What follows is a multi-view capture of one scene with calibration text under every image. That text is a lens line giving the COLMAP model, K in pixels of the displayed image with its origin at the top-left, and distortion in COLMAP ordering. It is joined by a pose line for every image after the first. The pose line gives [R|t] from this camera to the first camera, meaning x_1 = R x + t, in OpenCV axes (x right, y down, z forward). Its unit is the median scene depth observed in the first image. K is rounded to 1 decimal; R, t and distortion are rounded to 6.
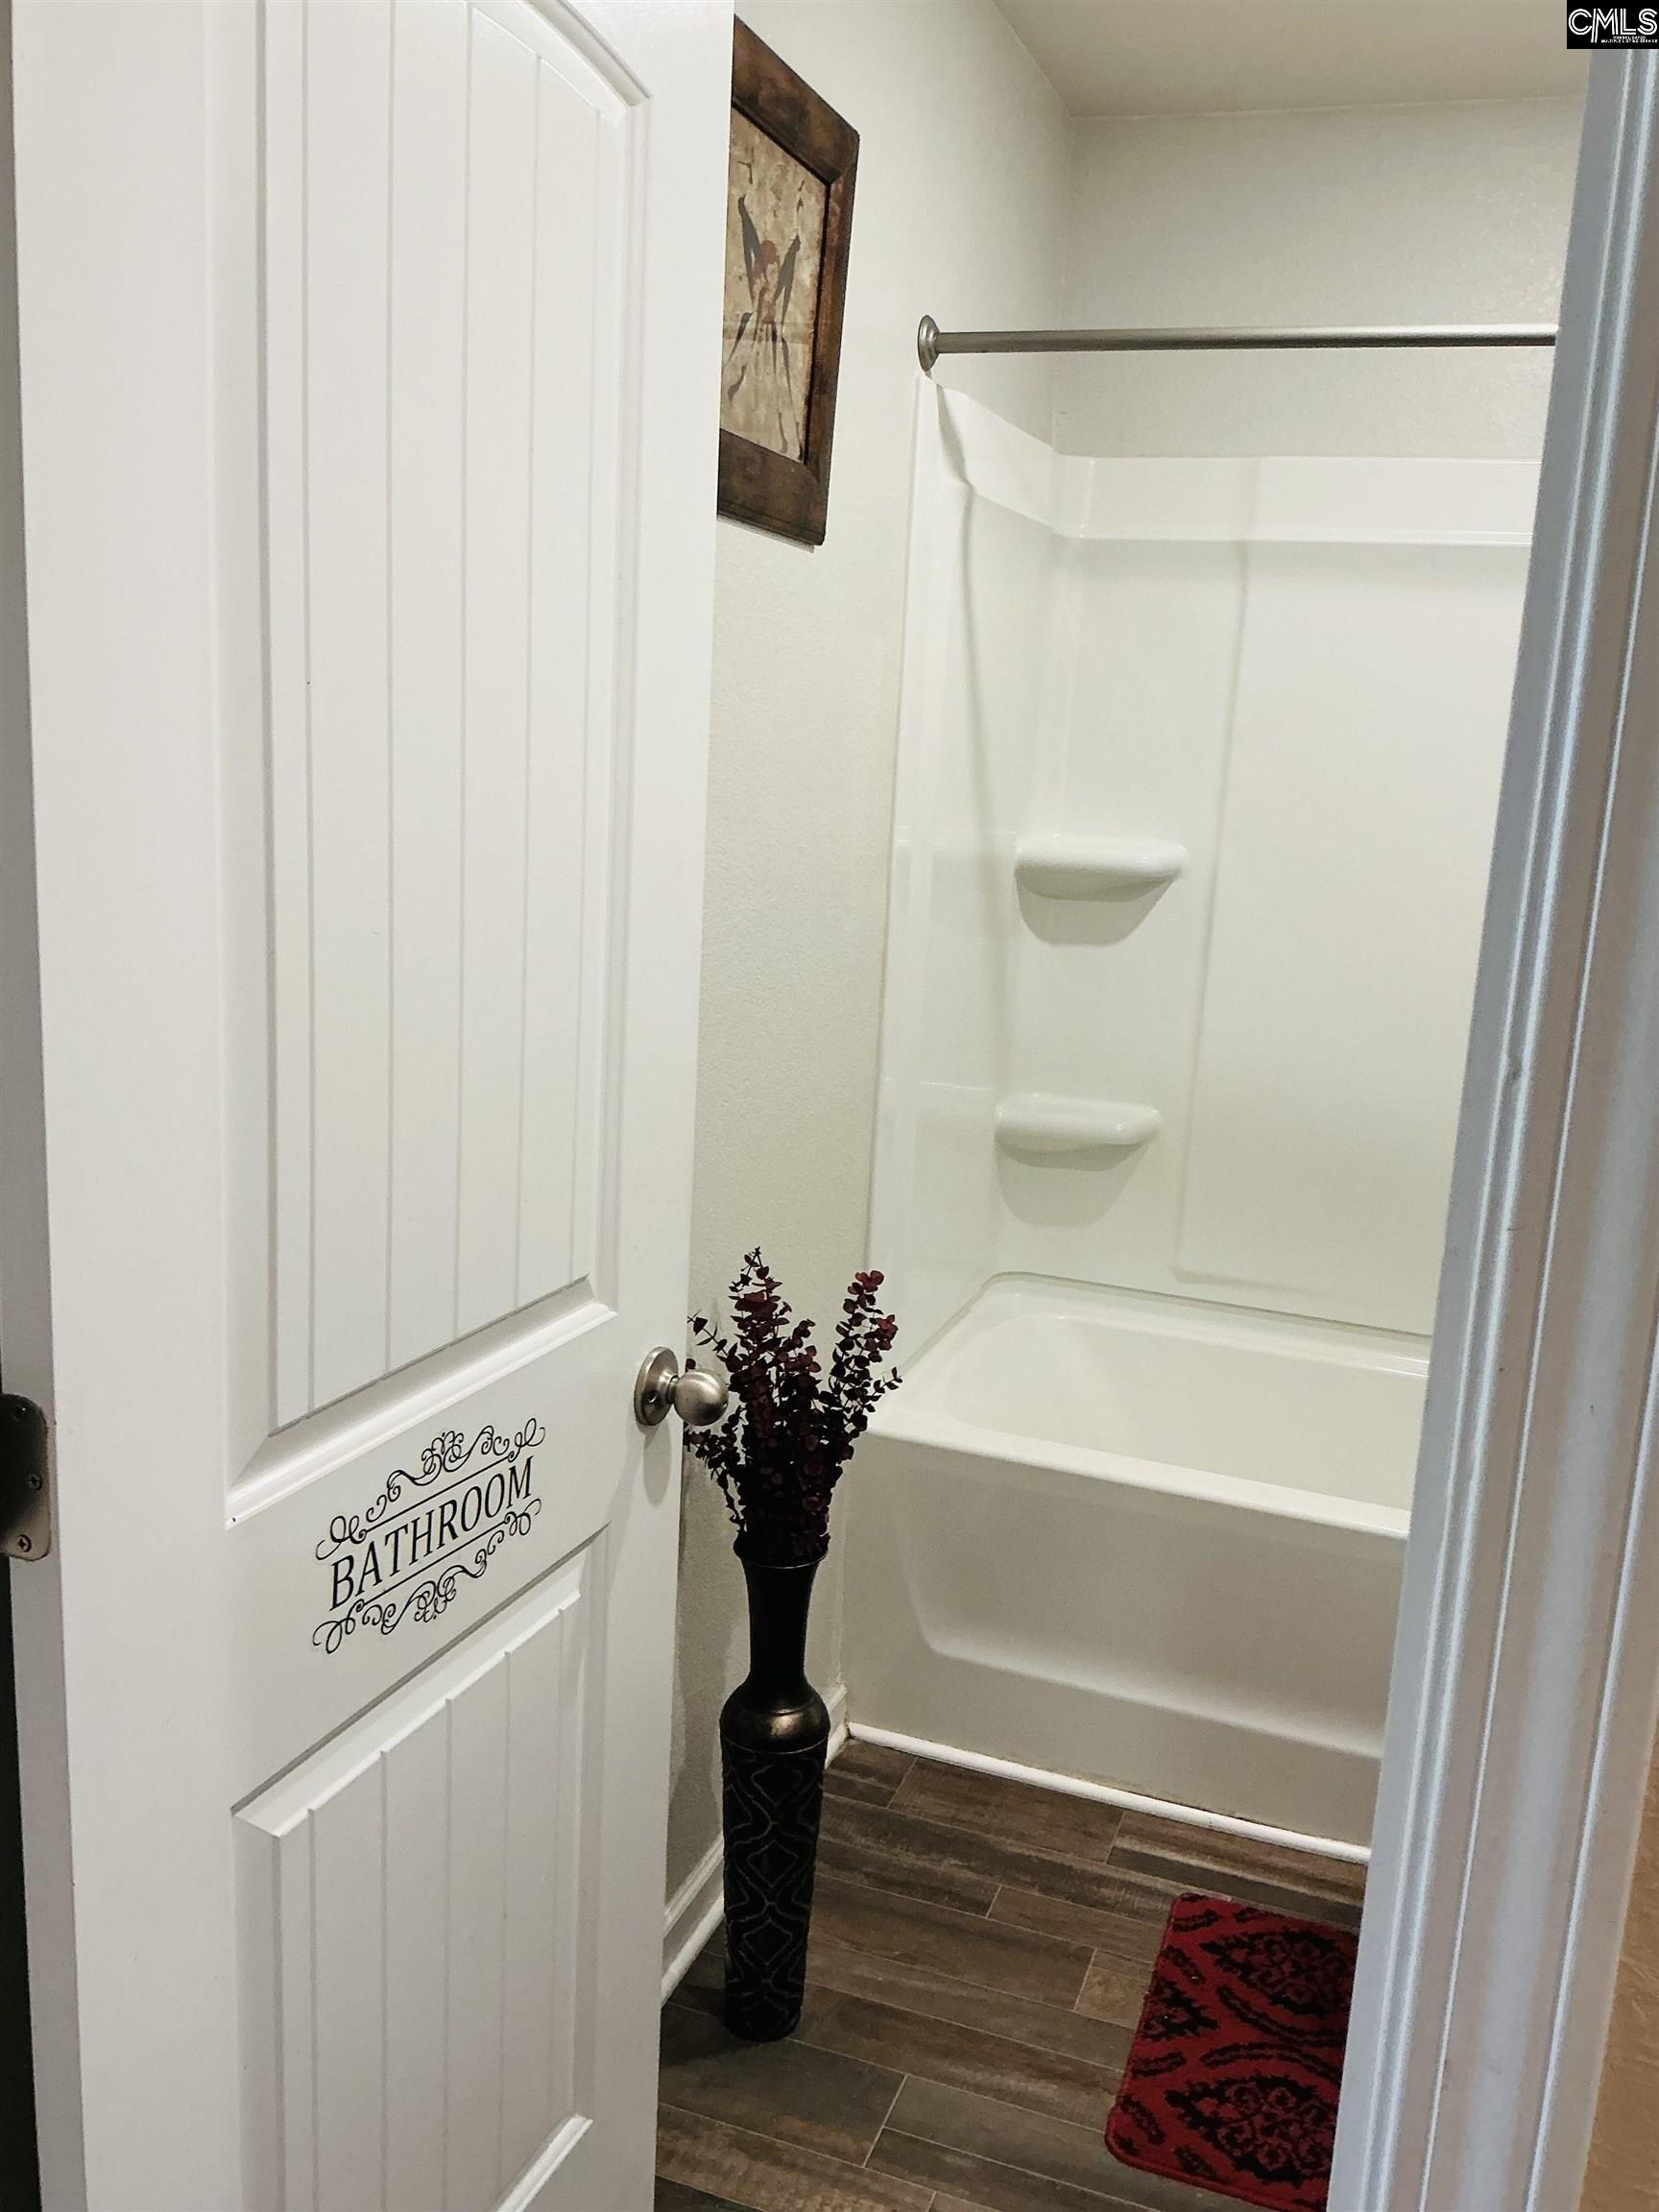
lens RADIAL K [[1849.2, 0, 892.5], [0, 1849.2, 1138.3], [0, 0, 1]] dist [0.095936, -0.179612]
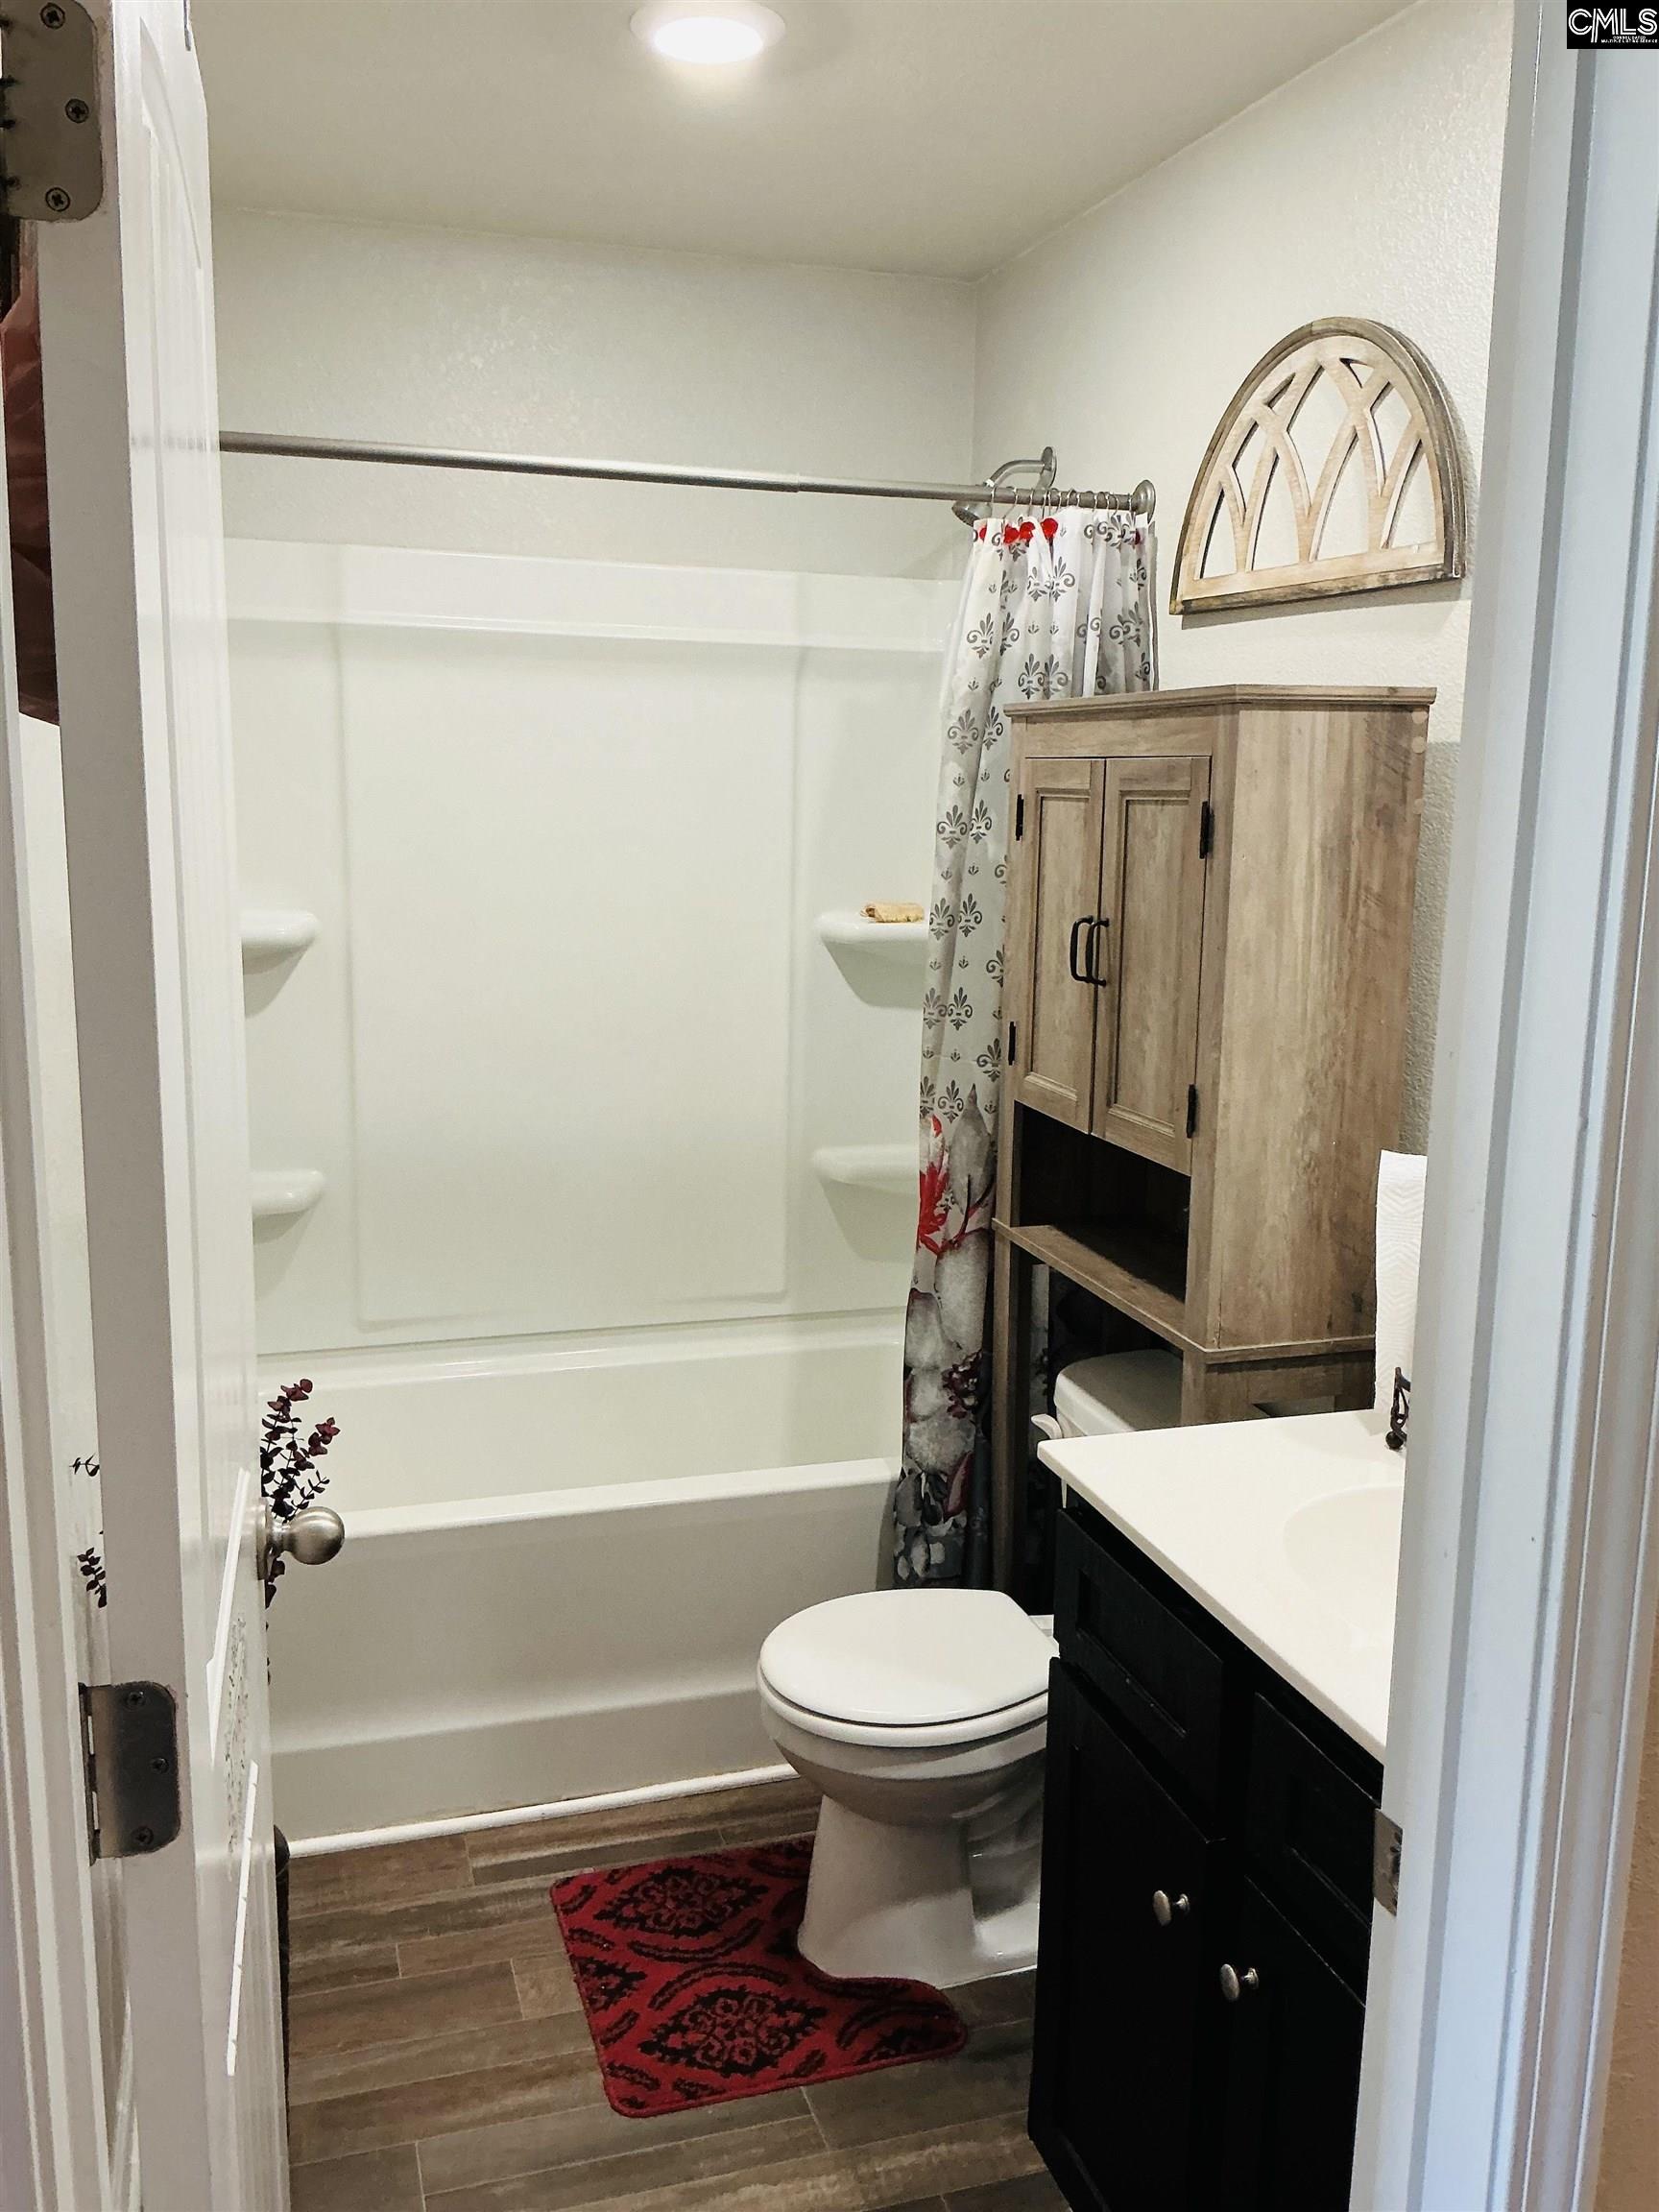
lens RADIAL K [[1849.2, 0, 835.7], [0, 1849.2, 1127.3], [0, 0, 1]] dist [0.095936, -0.179612]
pose [[0.781153, -0.140513, 0.608322, -0.348771], [0.141674, 0.988822, 0.046479, -0.064086], [-0.608053, 0.049876, 0.792328, 0.016855]]
